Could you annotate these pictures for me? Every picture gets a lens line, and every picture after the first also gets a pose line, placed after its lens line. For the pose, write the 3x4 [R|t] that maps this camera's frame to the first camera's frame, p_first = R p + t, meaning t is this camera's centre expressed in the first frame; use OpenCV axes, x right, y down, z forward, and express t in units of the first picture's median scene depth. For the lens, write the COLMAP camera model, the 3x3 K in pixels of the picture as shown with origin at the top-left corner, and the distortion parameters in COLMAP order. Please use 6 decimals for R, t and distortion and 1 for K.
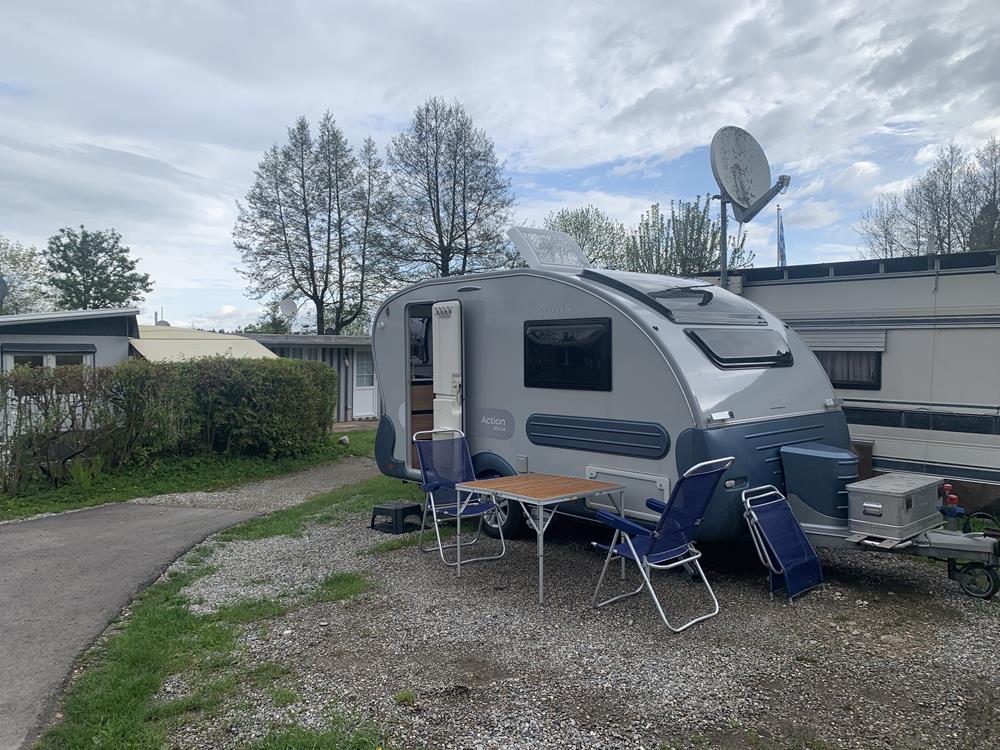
lens RADIAL K [[754.2, 0, 496.5], [0, 754.2, 374.5], [0, 0, 1]] dist [0.098824, -0.154910]
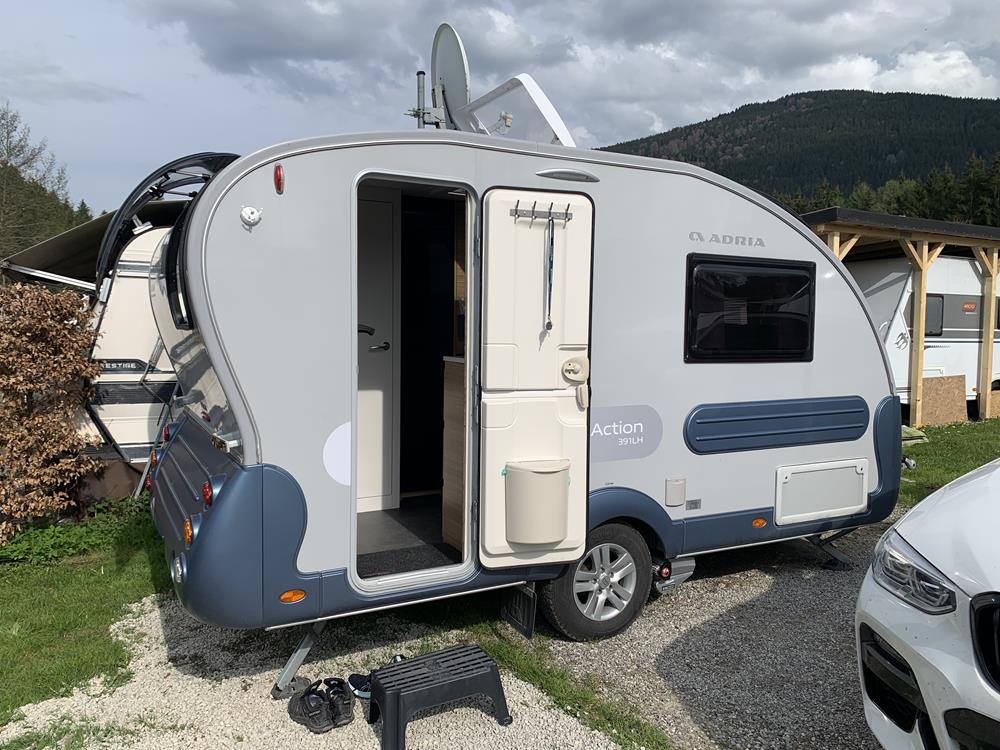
lens RADIAL K [[762.7, 0, 494.3], [0, 762.7, 371.1], [0, 0, 1]] dist [0.031590, -0.033131]
pose [[0.249253, -0.051587, 0.967063, -0.278637], [0.021385, 0.998630, 0.047759, -0.004346], [-0.968202, 0.008777, 0.250015, 0.473844]]
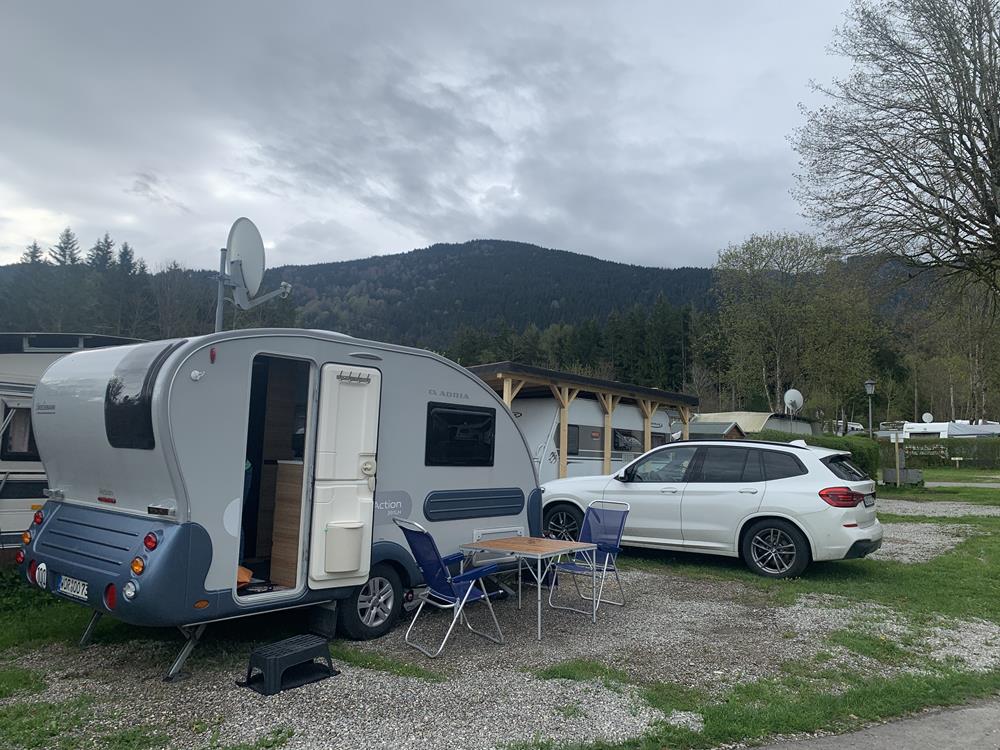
lens RADIAL K [[754.2, 0, 496.5], [0, 754.2, 374.5], [0, 0, 1]] dist [0.098824, -0.154910]
pose [[-0.145251, 0.094459, 0.984875, -0.469706], [-0.000769, 0.995421, -0.095584, -0.003971], [-0.989395, -0.014641, -0.144513, 0.501735]]
